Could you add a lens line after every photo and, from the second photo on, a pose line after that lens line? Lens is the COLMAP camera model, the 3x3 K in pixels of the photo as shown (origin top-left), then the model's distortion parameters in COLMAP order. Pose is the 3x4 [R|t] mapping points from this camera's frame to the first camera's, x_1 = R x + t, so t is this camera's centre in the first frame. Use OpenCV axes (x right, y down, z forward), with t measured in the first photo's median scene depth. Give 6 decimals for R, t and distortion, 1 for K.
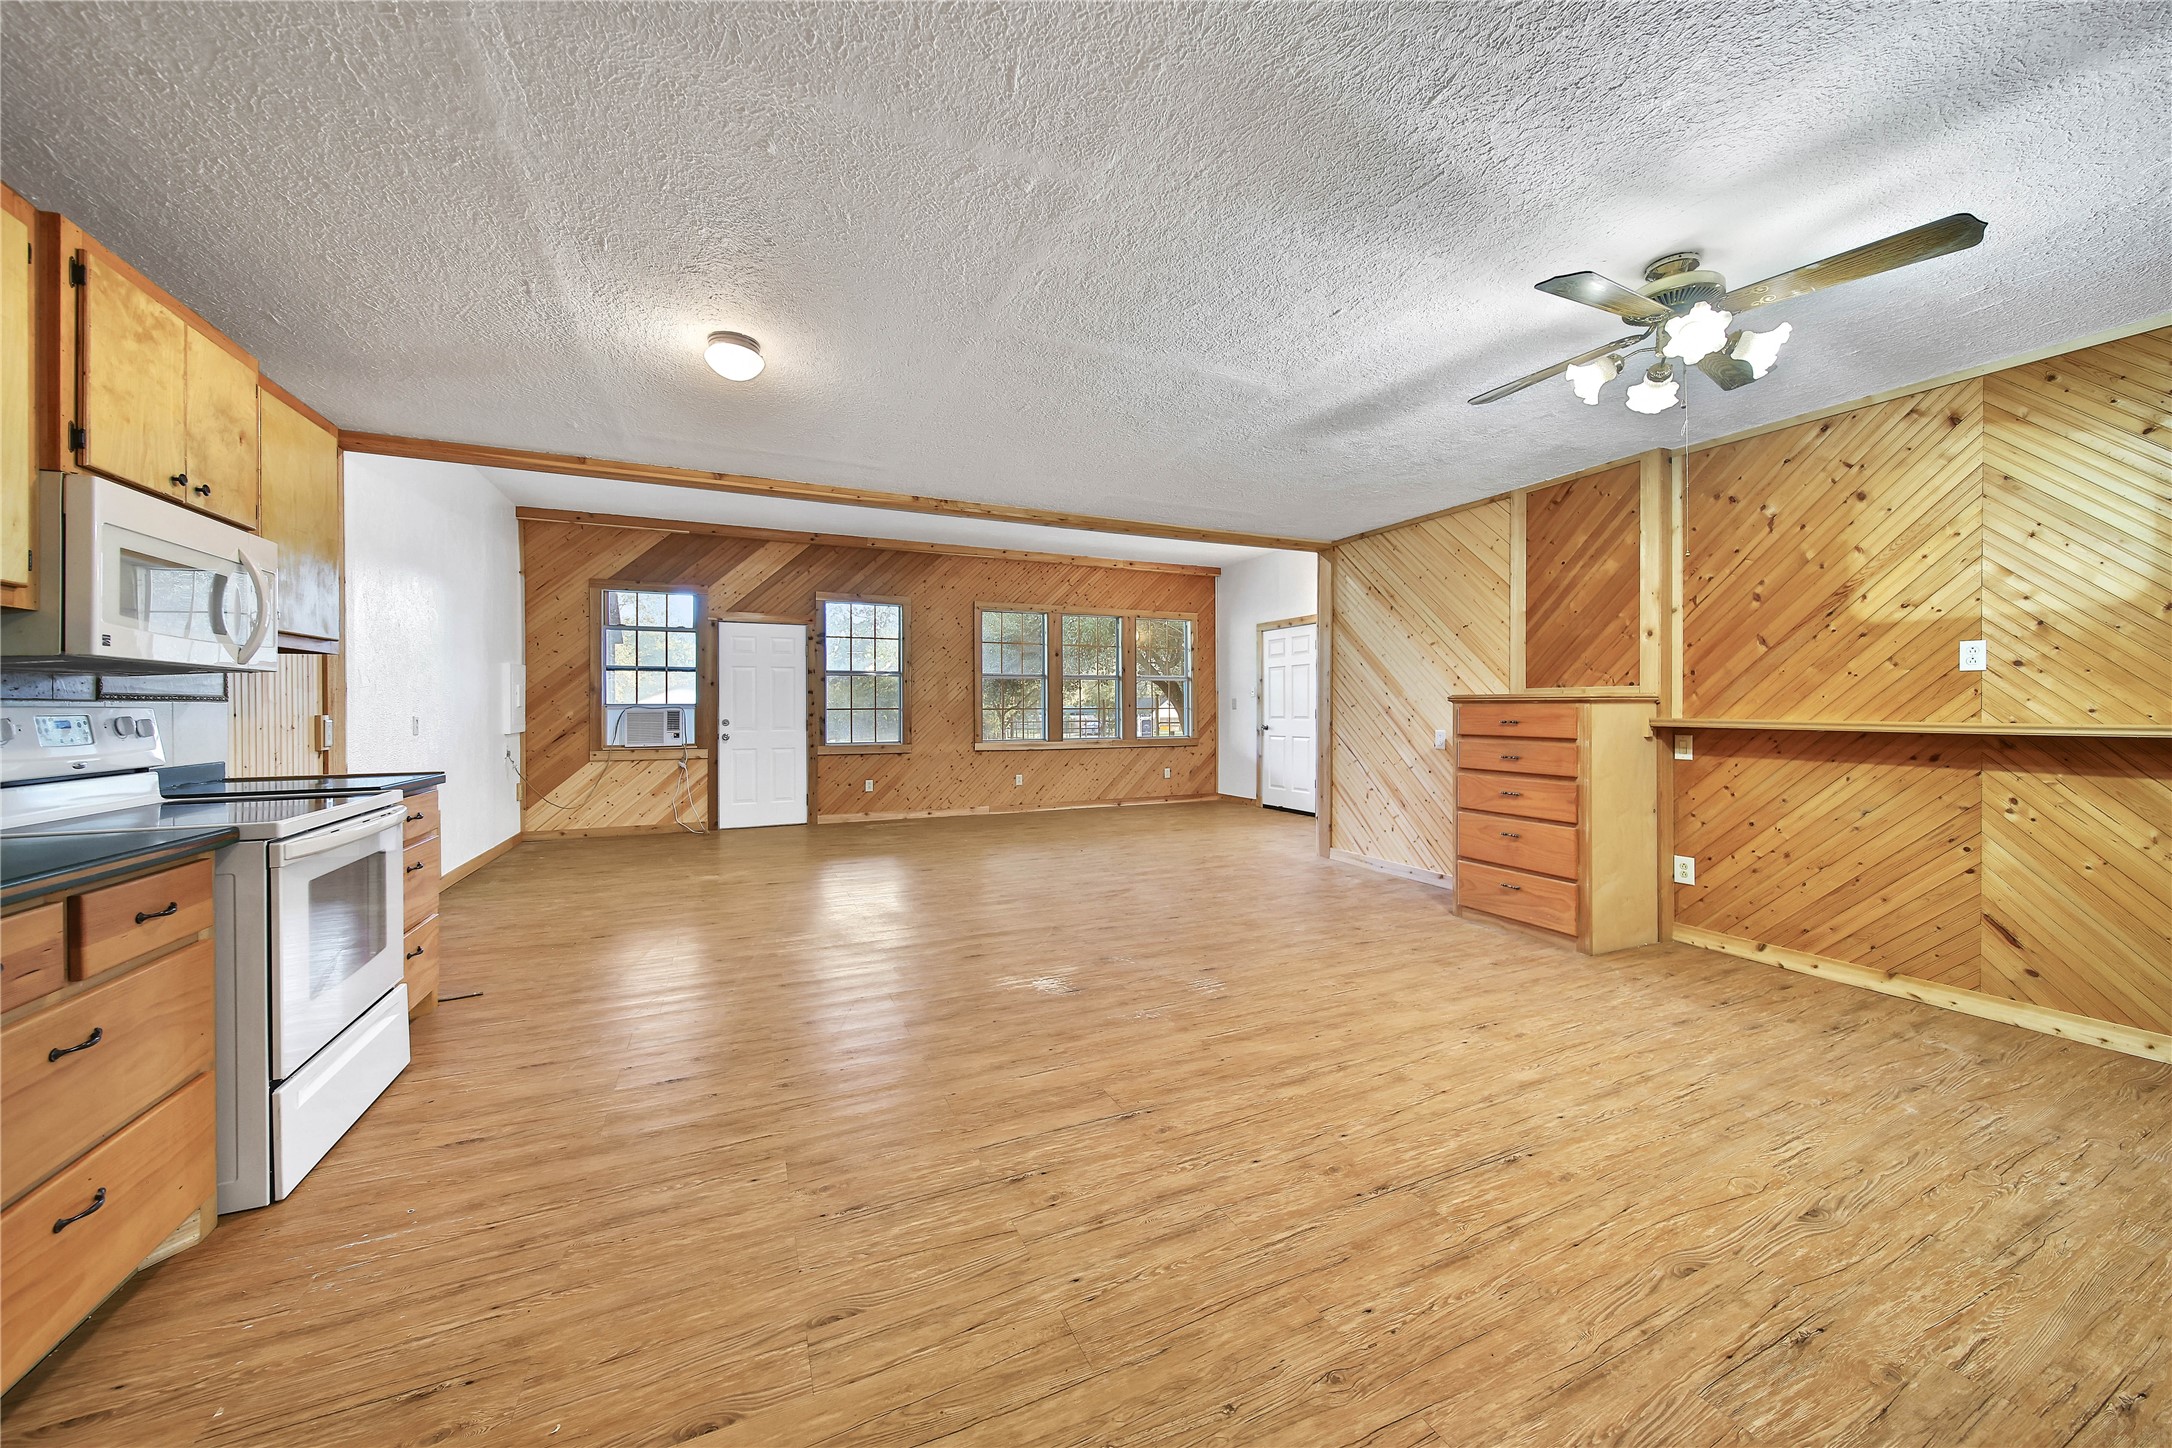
lens RADIAL K [[768.5, 0, 1083.1], [0, 768.5, 712.4], [0, 0, 1]] dist [0.000910, -0.001934]
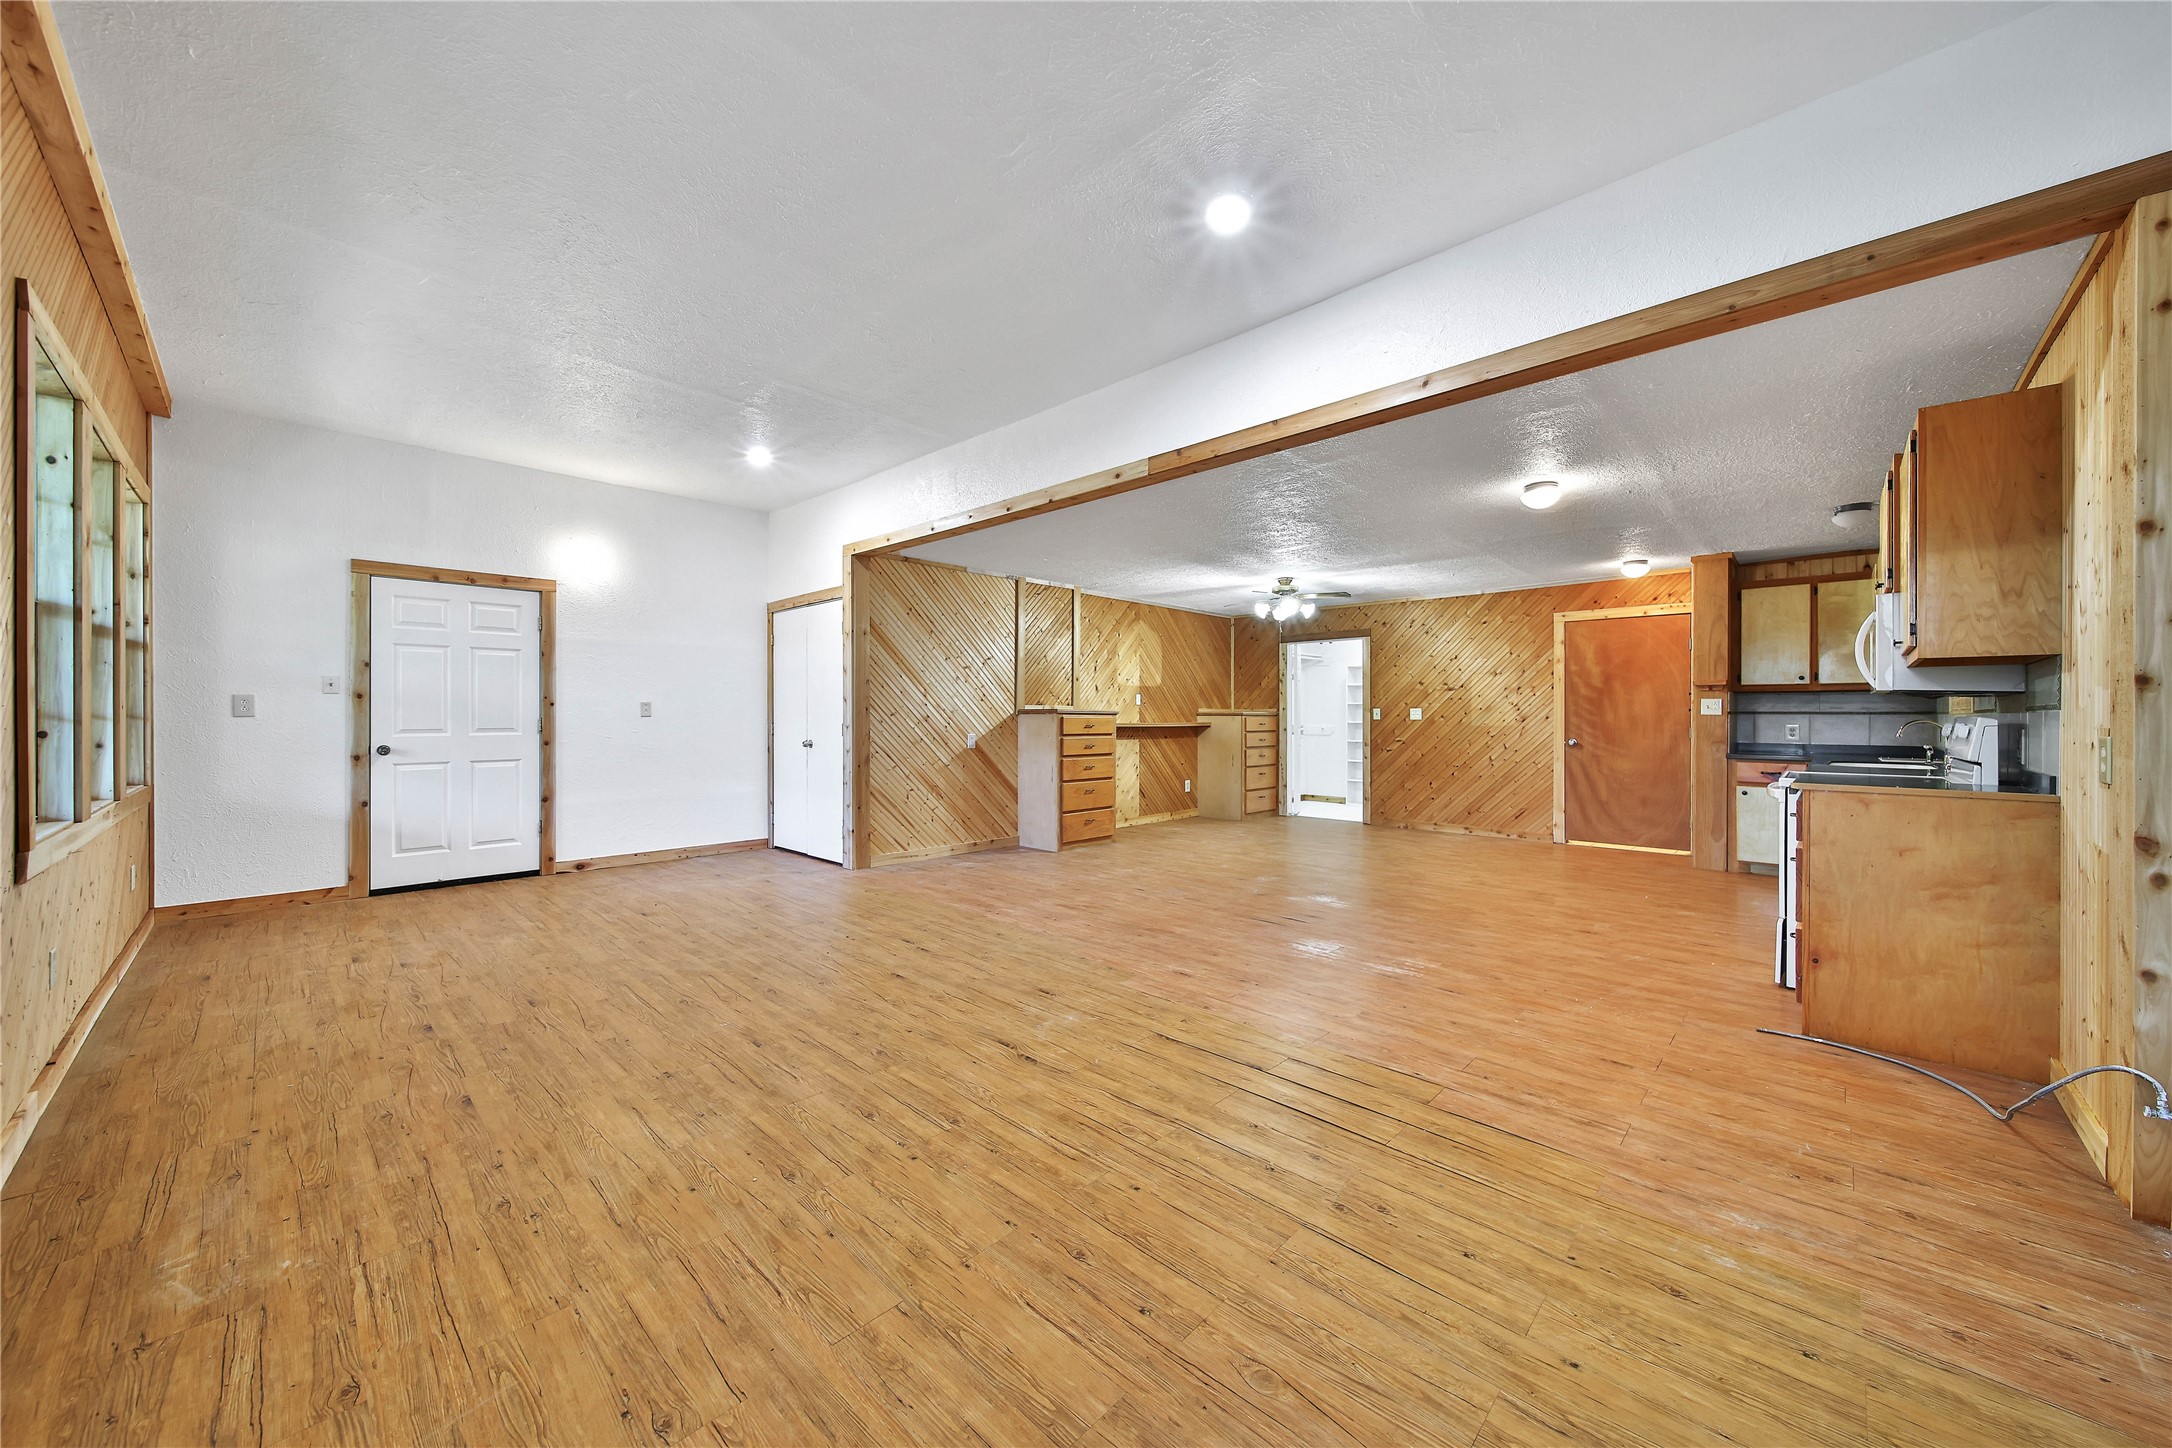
lens RADIAL K [[781.9, 0, 1080.3], [0, 781.9, 713.2], [0, 0, 1]] dist [0.001009, -0.002099]
pose [[-0.372188, 0.006474, 0.928135, -0.588389], [0.002815, 0.999979, -0.005847, -0.002835], [-0.928153, 0.000437, -0.372199, 0.911374]]
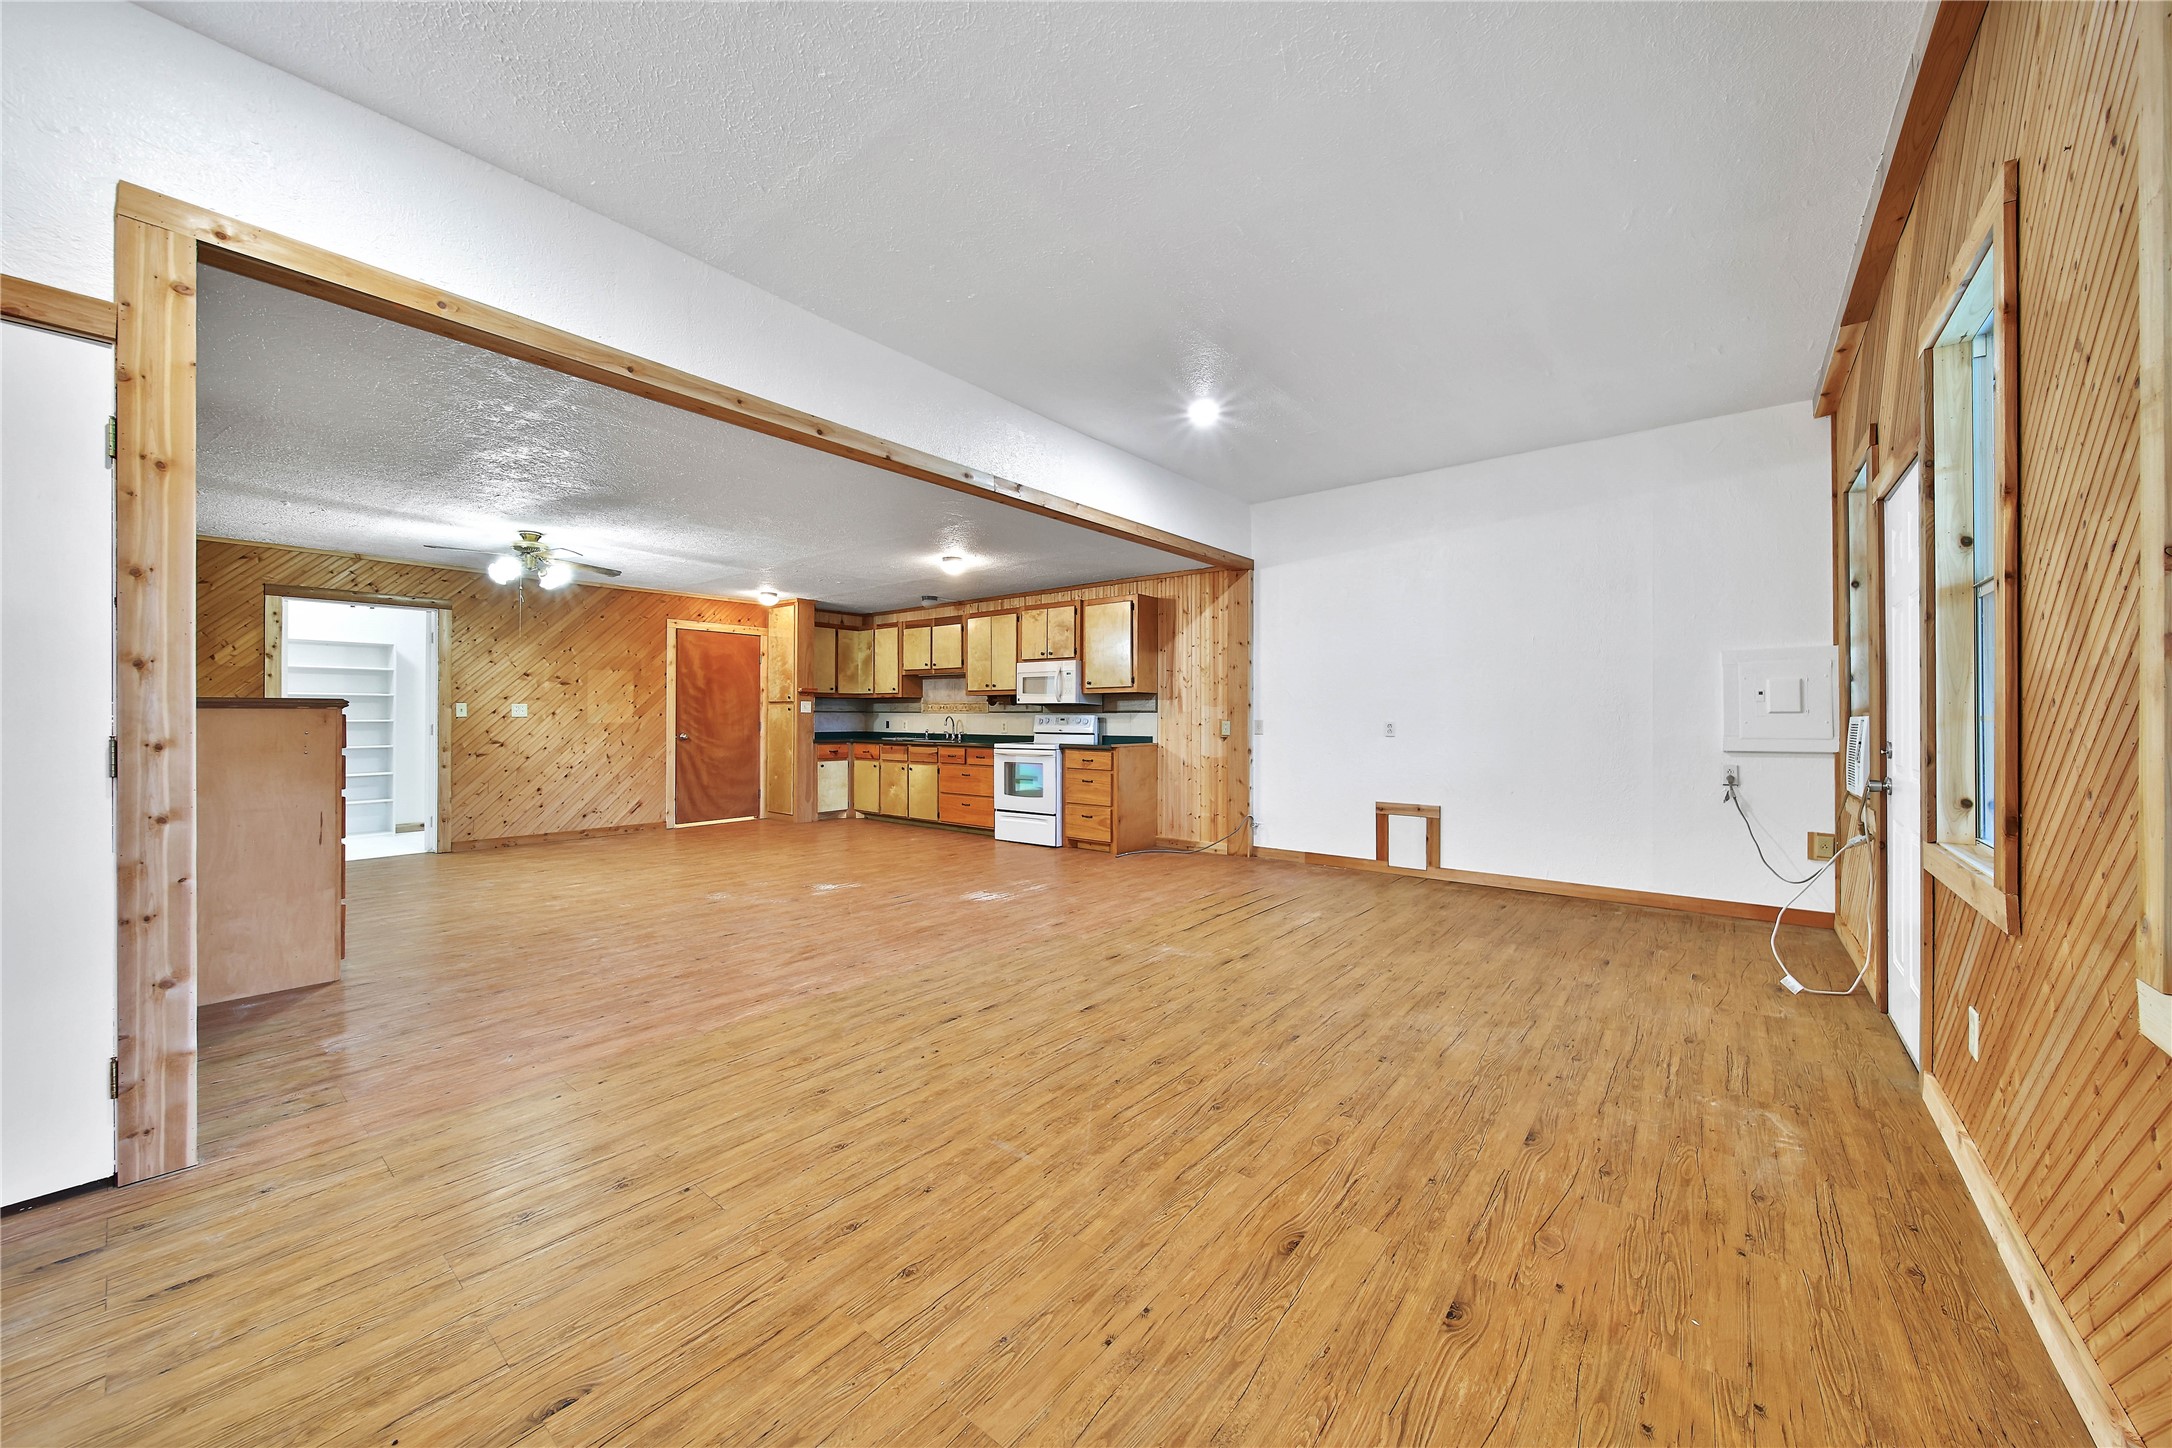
lens RADIAL K [[781.9, 0, 1080.3], [0, 781.9, 713.2], [0, 0, 1]] dist [0.001009, -0.002099]
pose [[-0.894440, -0.000377, -0.447189, 0.095271], [-0.001674, 0.999995, 0.002505, -0.006891], [0.447186, 0.002989, -0.894436, 1.216256]]
